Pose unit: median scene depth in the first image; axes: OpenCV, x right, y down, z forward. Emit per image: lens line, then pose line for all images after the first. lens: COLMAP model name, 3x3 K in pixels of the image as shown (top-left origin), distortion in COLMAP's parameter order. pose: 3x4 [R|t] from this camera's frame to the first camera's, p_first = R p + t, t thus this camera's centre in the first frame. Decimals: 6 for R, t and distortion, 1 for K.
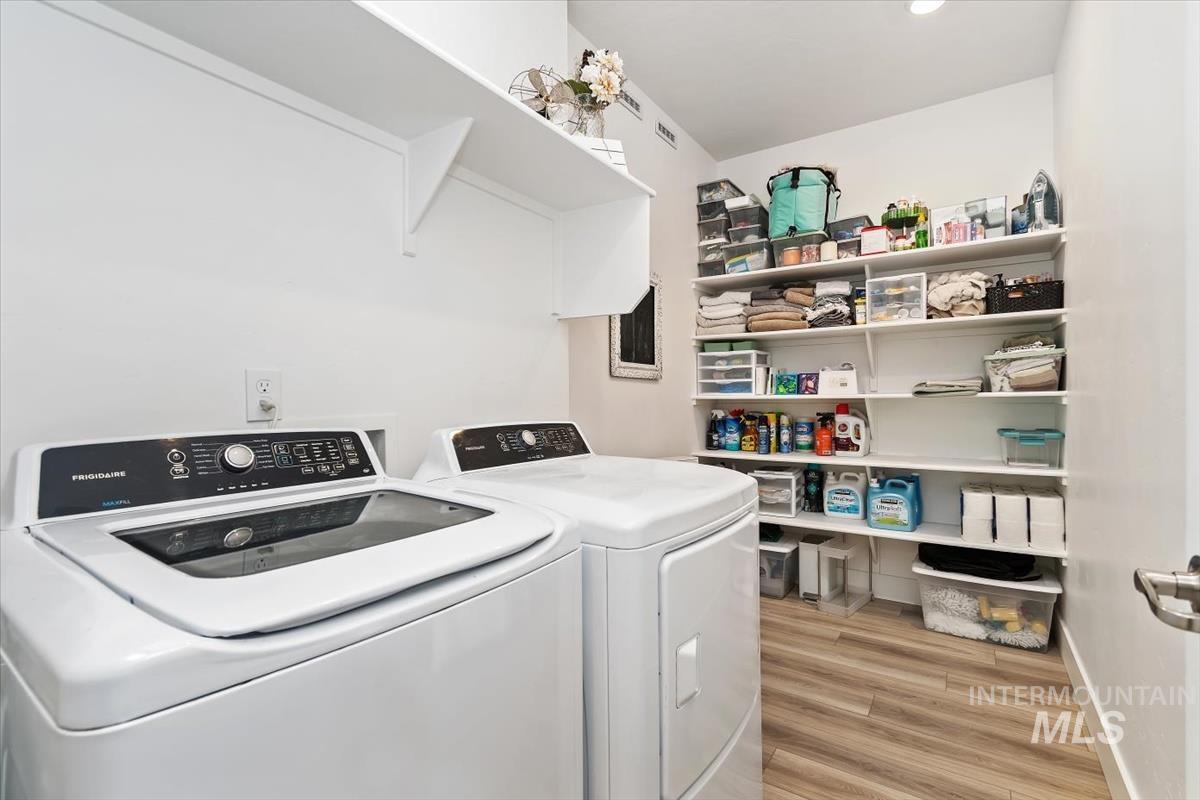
lens RADIAL K [[532.9, 0, 598.9], [0, 532.9, 402.8], [0, 0, 1]] dist [0.000697, 0.000281]
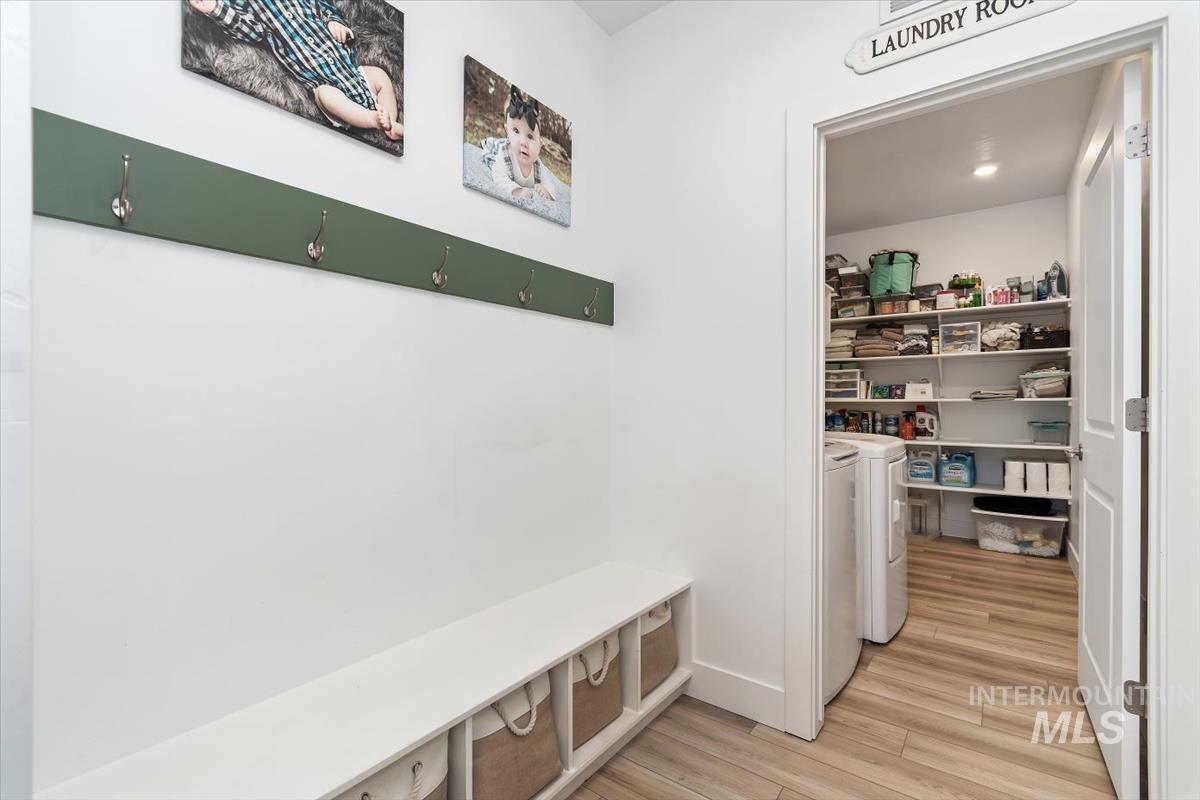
lens RADIAL K [[525.7, 0, 595.9], [0, 525.7, 403.8], [0, 0, 1]] dist [0.002058, 0.000119]
pose [[0.998672, 0.003425, -0.051404, -0.410807], [-0.003497, 0.999993, -0.001306, 0.002911], [0.051400, 0.001484, 0.998677, -0.569567]]
